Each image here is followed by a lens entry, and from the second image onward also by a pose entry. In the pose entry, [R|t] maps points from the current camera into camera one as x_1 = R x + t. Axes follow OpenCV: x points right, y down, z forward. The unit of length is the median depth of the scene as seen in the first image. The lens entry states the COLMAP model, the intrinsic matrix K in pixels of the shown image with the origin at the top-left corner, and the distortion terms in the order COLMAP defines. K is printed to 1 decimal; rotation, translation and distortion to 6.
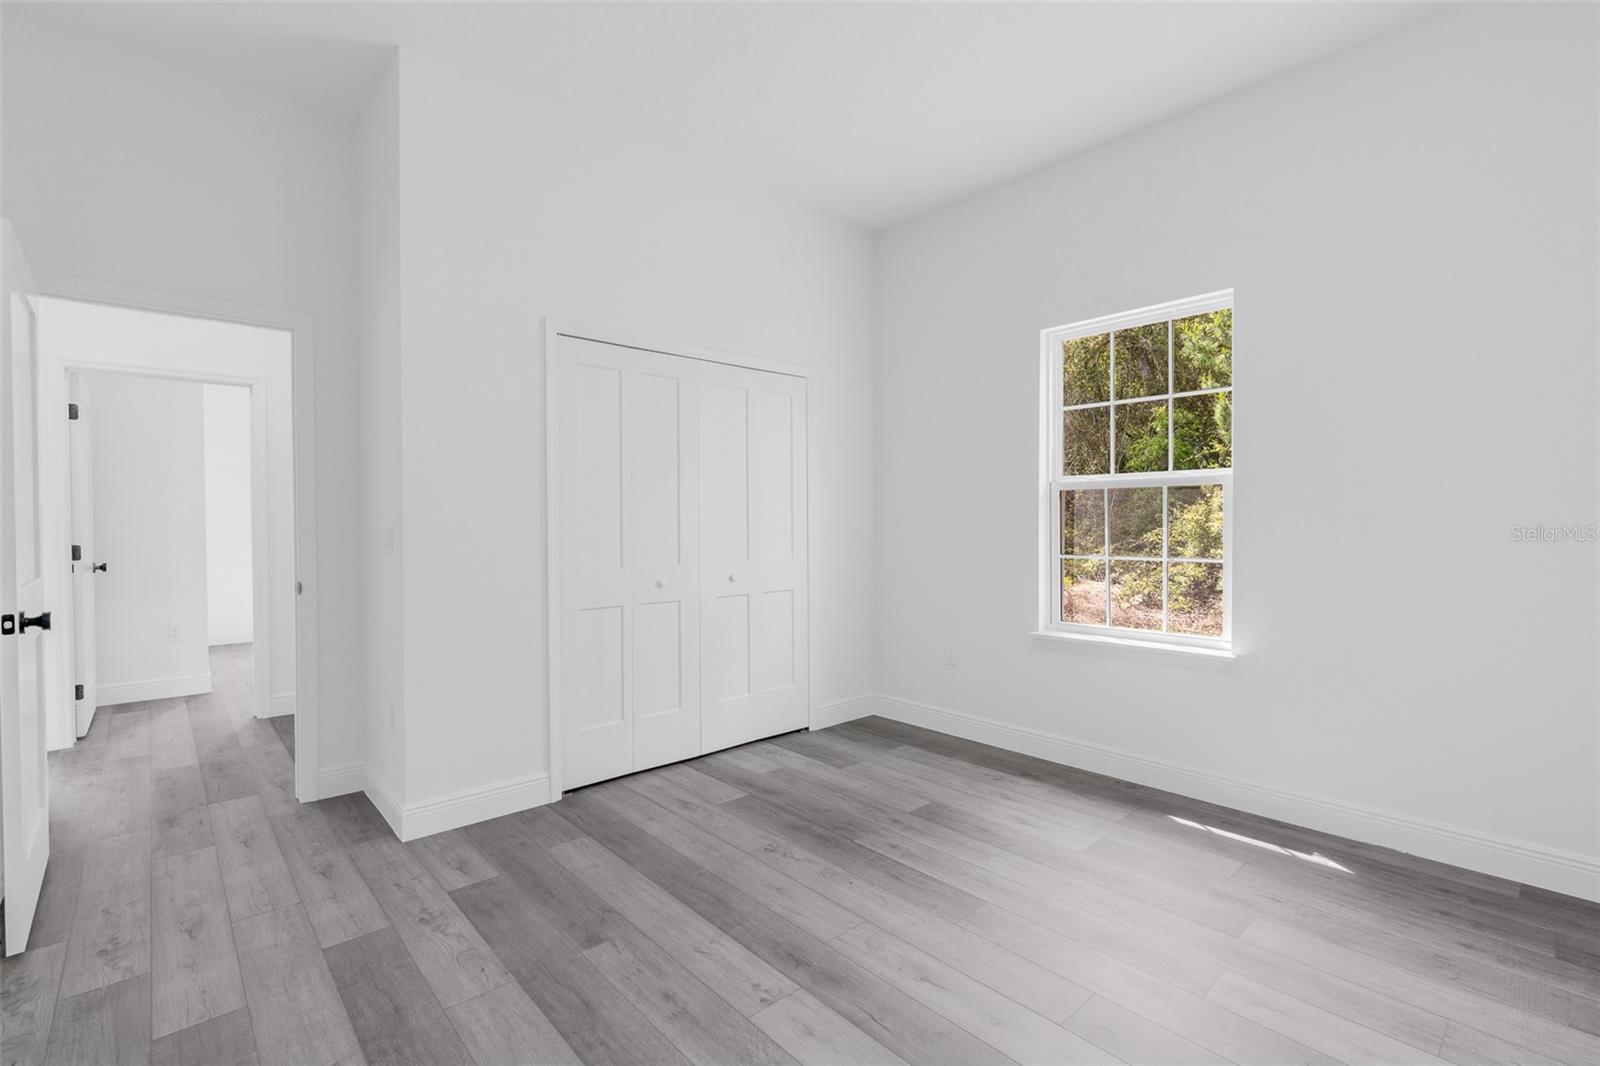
lens RADIAL K [[724.6, 0, 787.8], [0, 724.6, 527.3], [0, 0, 1]] dist [-0.009886, 0.003565]
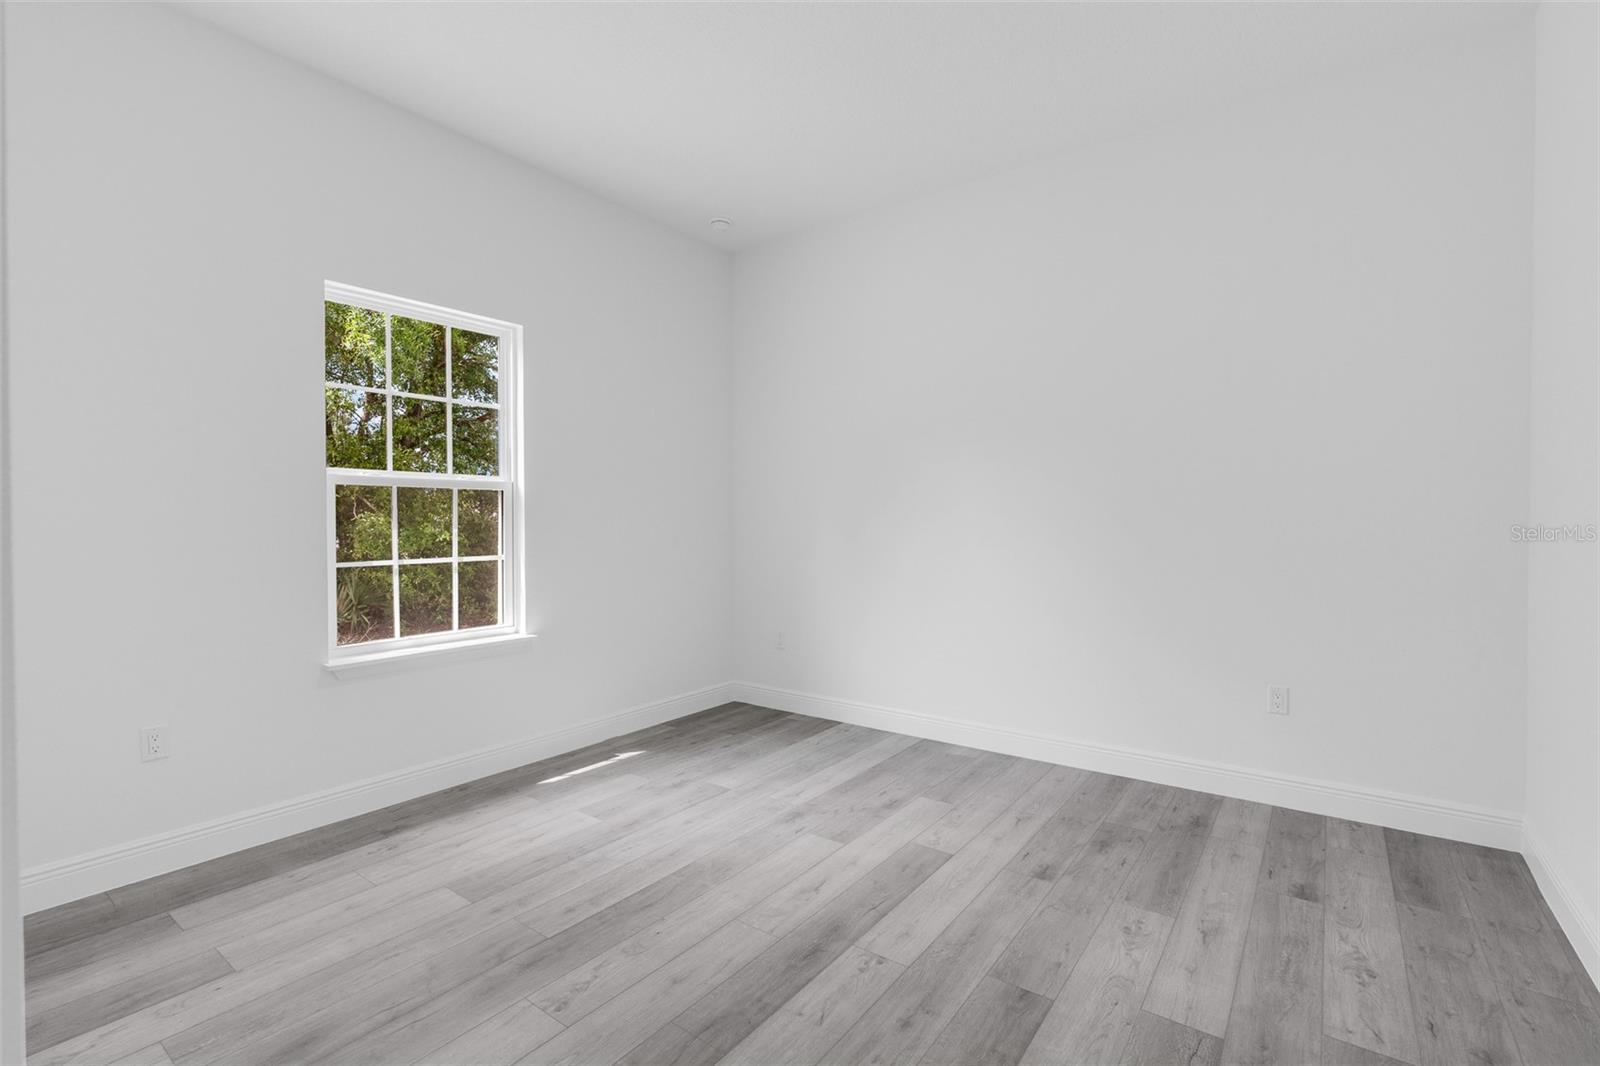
lens RADIAL K [[724.6, 0, 804.6], [0, 724.6, 526.2], [0, 0, 1]] dist [-0.009886, 0.003565]
pose [[-0.214463, -0.003351, 0.976726, -0.672028], [0.009916, 0.999935, 0.005608, -0.004365], [-0.976682, 0.010888, -0.214416, 0.841952]]
